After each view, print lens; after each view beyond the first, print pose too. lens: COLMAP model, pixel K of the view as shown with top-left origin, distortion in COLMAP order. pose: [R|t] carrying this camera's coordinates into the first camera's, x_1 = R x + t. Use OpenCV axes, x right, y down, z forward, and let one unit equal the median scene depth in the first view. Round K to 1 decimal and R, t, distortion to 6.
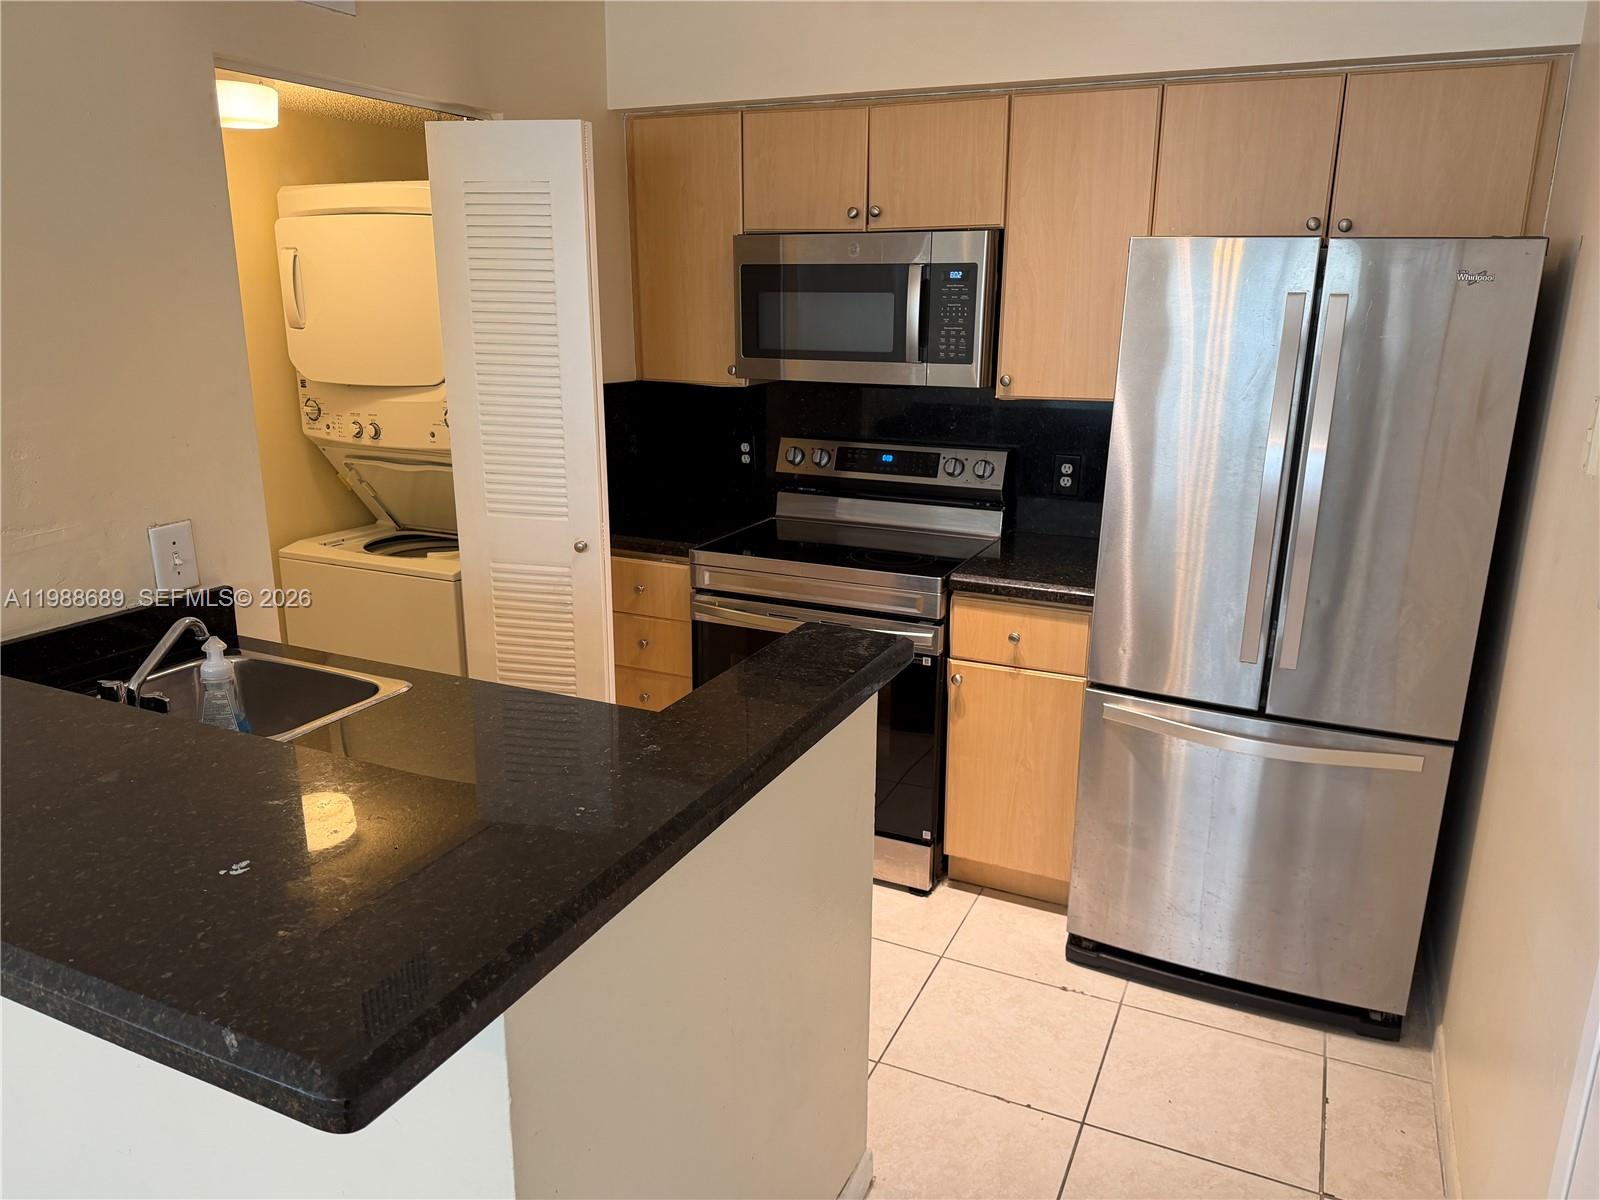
lens RADIAL K [[1130.0, 0, 800.0], [0, 1130.0, 600.0], [0, 0, 1]] dist [0.120074, -0.177225]
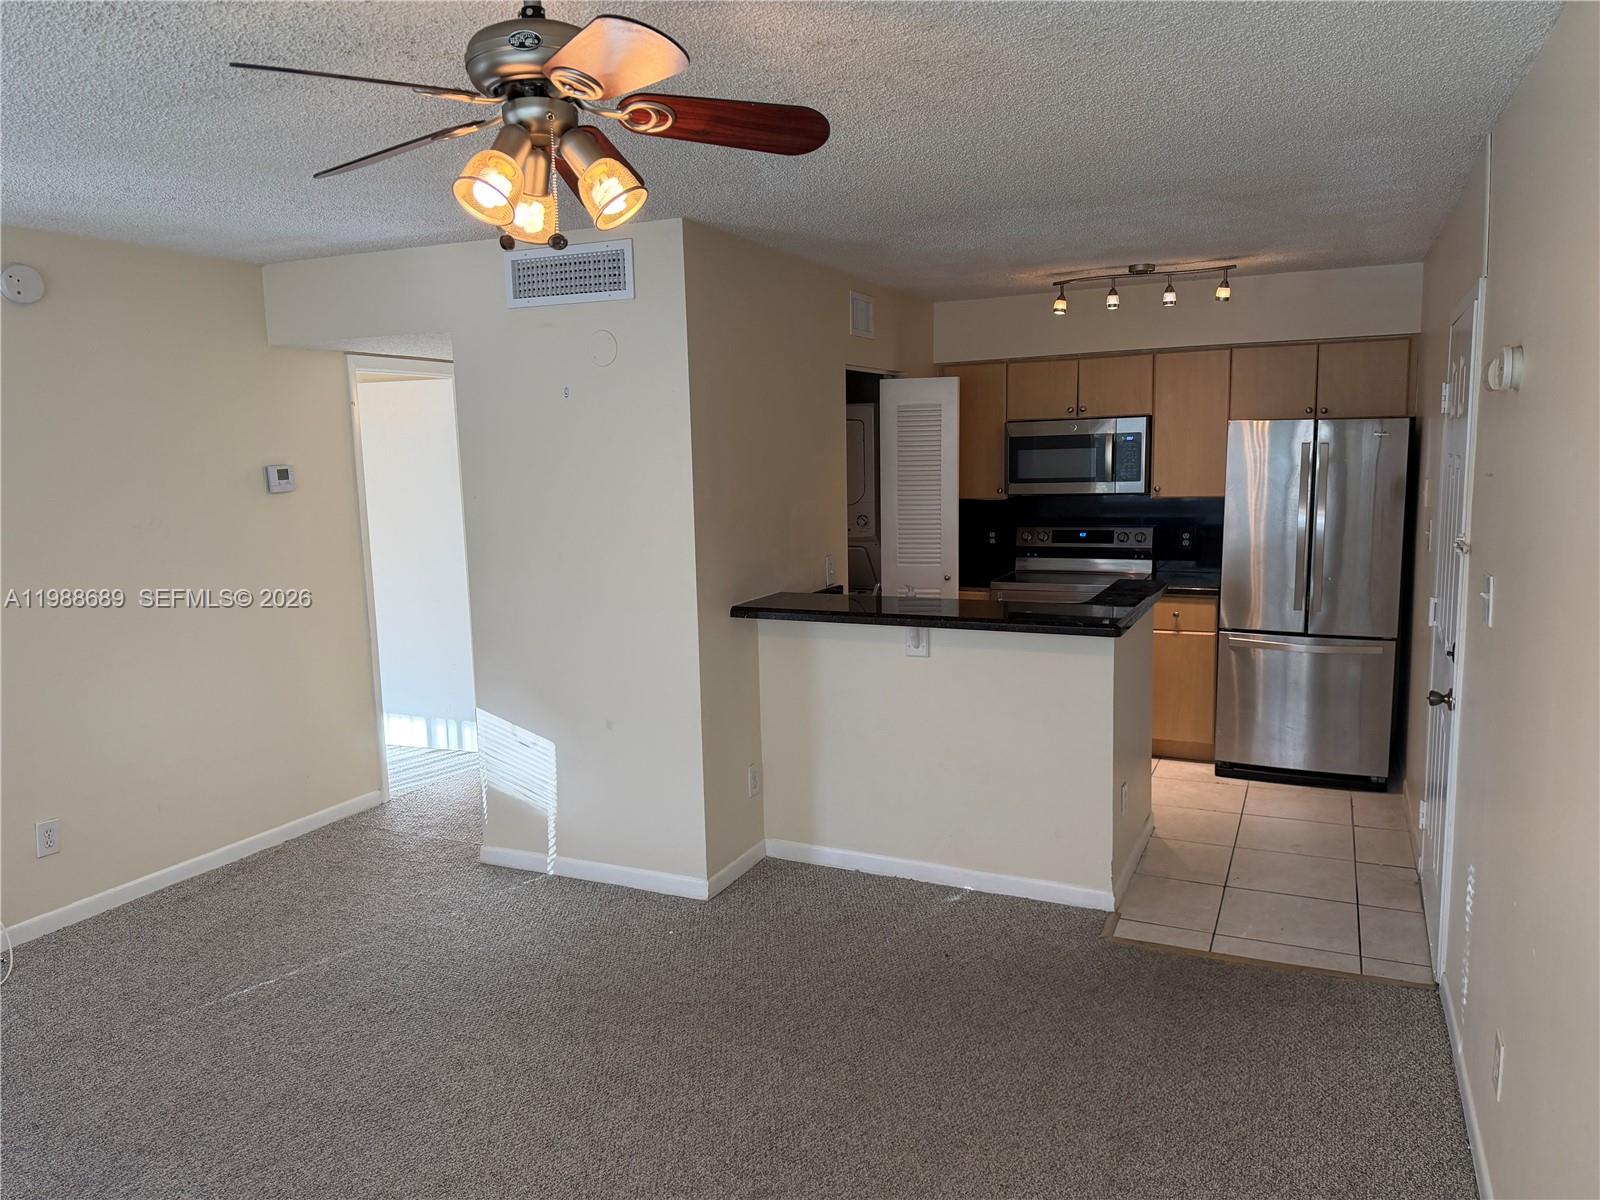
lens RADIAL K [[1130.0, 0, 800.0], [0, 1130.0, 600.0], [0, 0, 1]] dist [0.120074, -0.177225]
pose [[0.999438, -0.031083, 0.012529, -0.424120], [0.032449, 0.990993, -0.129922, 0.212315], [-0.008378, 0.130256, 0.991445, -0.842681]]
